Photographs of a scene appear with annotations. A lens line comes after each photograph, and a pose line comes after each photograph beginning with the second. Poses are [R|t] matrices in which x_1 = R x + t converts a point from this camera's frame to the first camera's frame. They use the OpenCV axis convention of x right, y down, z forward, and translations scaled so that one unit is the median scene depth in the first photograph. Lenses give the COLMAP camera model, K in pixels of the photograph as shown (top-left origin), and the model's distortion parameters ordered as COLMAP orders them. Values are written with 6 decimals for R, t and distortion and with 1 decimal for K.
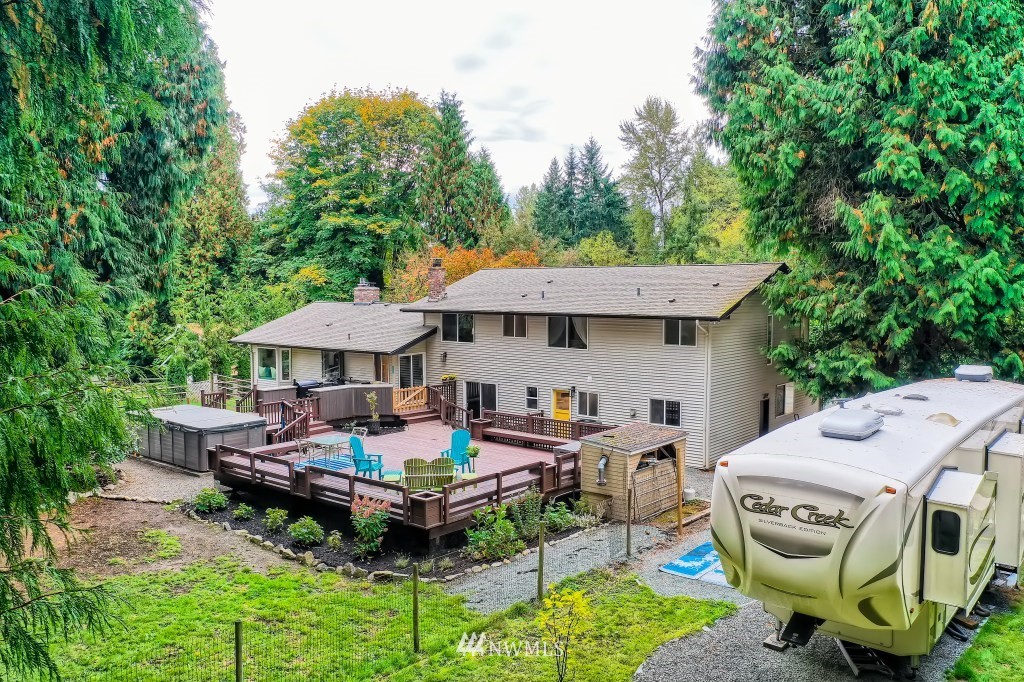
lens RADIAL K [[802.9, 0, 476.9], [0, 802.9, 341.2], [0, 0, 1]] dist [0.000839, 0.004010]
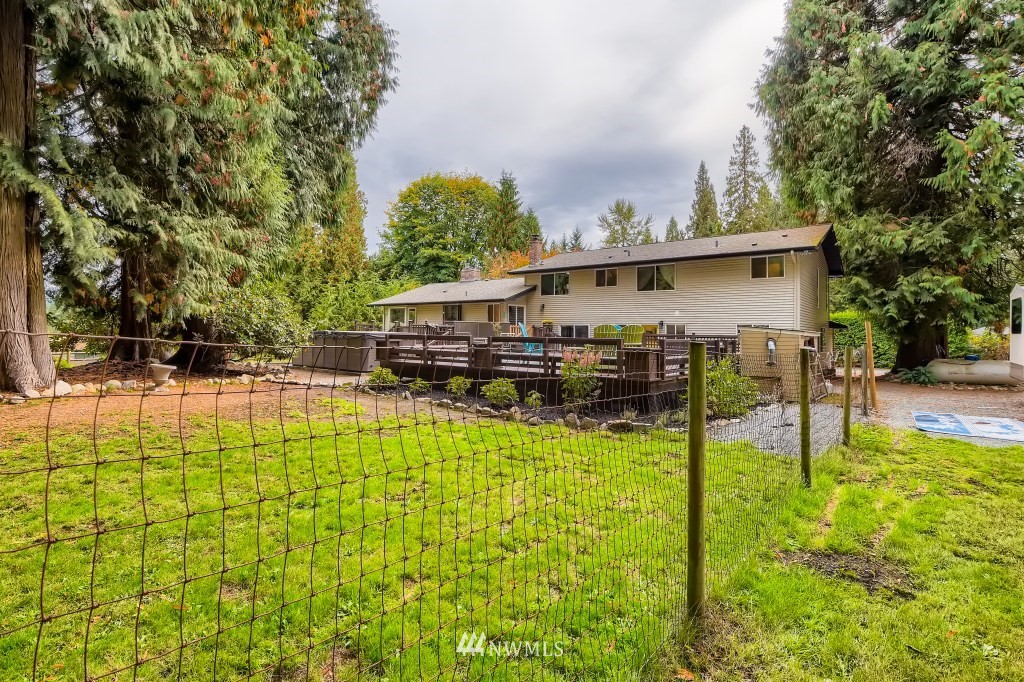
lens RADIAL K [[477.4, 0, 498.1], [0, 477.4, 318.7], [0, 0, 1]] dist [0.011001, -0.000304]
pose [[0.999423, 0.023858, 0.024170, -0.068685], [-0.021271, 0.994542, -0.102148, 0.061706], [-0.026475, 0.101575, 0.994476, 0.128621]]
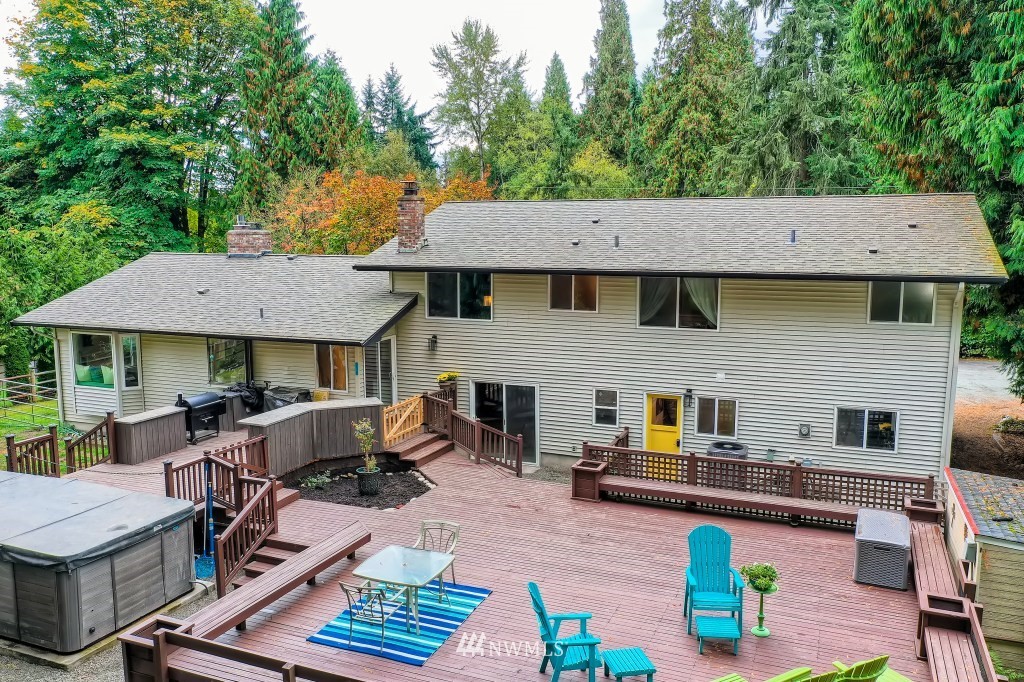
lens RADIAL K [[802.9, 0, 476.9], [0, 802.9, 341.2], [0, 0, 1]] dist [0.000839, 0.004010]
pose [[0.950678, -0.039807, 0.307614, -0.105015], [0.019414, 0.997423, 0.069071, -0.012695], [-0.309570, -0.059692, 0.949001, 0.214159]]
